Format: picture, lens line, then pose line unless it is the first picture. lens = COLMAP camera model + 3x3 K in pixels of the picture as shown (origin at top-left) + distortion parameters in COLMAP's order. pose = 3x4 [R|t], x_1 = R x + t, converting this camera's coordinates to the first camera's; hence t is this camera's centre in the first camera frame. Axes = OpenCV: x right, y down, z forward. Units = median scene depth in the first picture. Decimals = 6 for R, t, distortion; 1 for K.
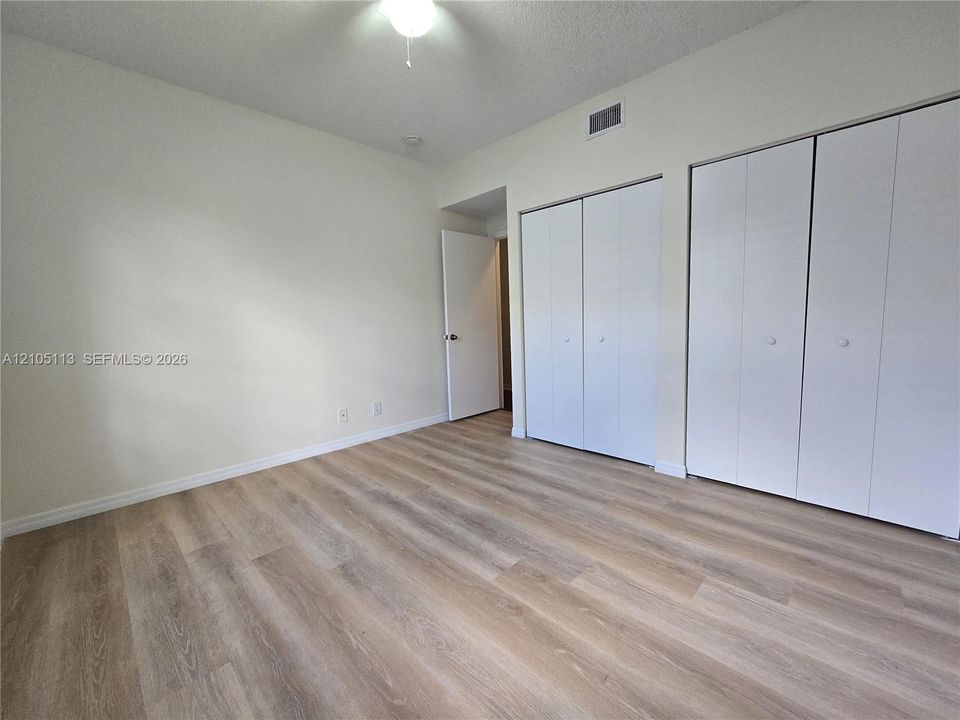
lens RADIAL K [[394.9, 0, 480.7], [0, 394.9, 359.0], [0, 0, 1]] dist [0.001675, -0.000739]
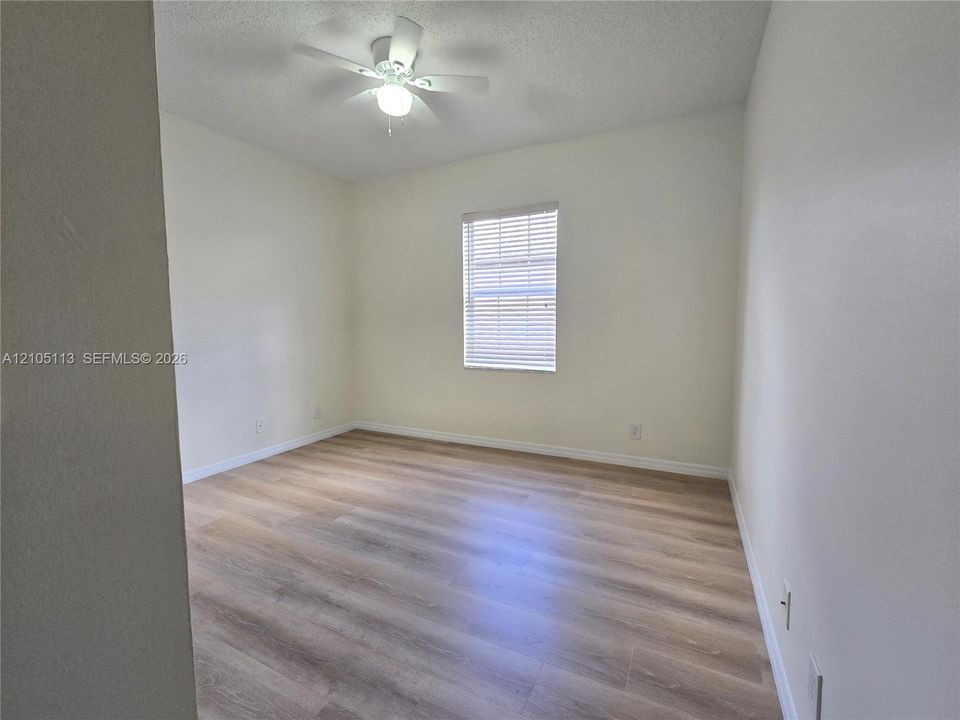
lens RADIAL K [[410.4, 0, 485.9], [0, 410.4, 358.7], [0, 0, 1]] dist [0.000883, -0.001153]
pose [[-0.944556, 0.065220, -0.321809, 0.020633], [0.001465, 0.980902, 0.194497, -0.228101], [0.328348, 0.183242, -0.926612, 1.872739]]
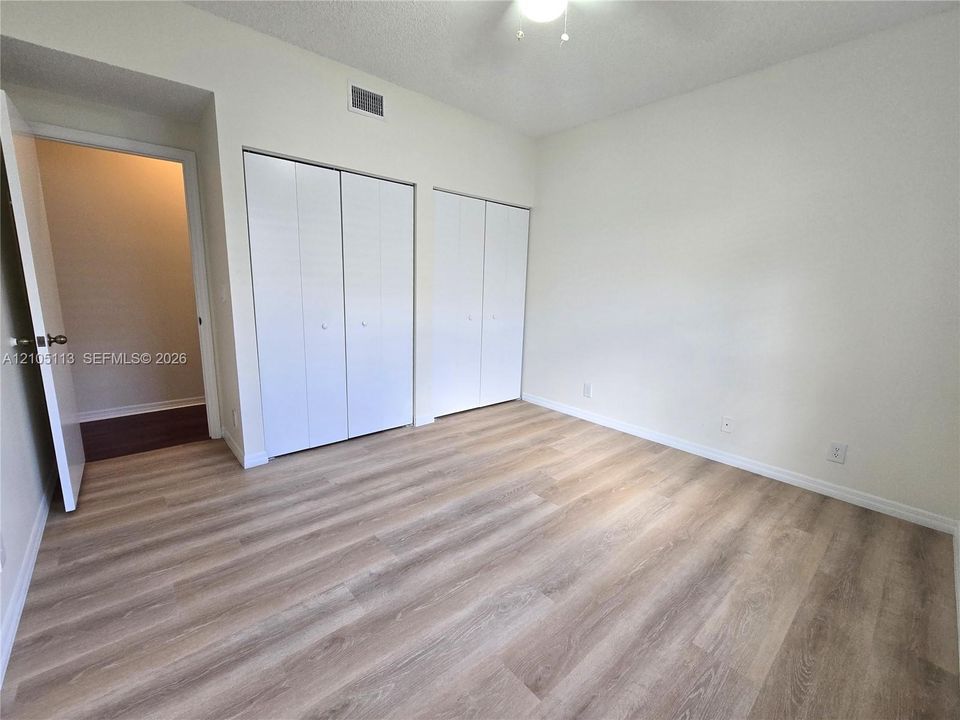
lens RADIAL K [[410.4, 0, 483.1], [0, 410.4, 359.7], [0, 0, 1]] dist [0.000883, -0.001153]
pose [[0.055010, -0.153493, 0.986617, -0.969065], [0.071388, 0.986189, 0.149446, -0.125012], [-0.995931, 0.062212, 0.065208, 0.845441]]
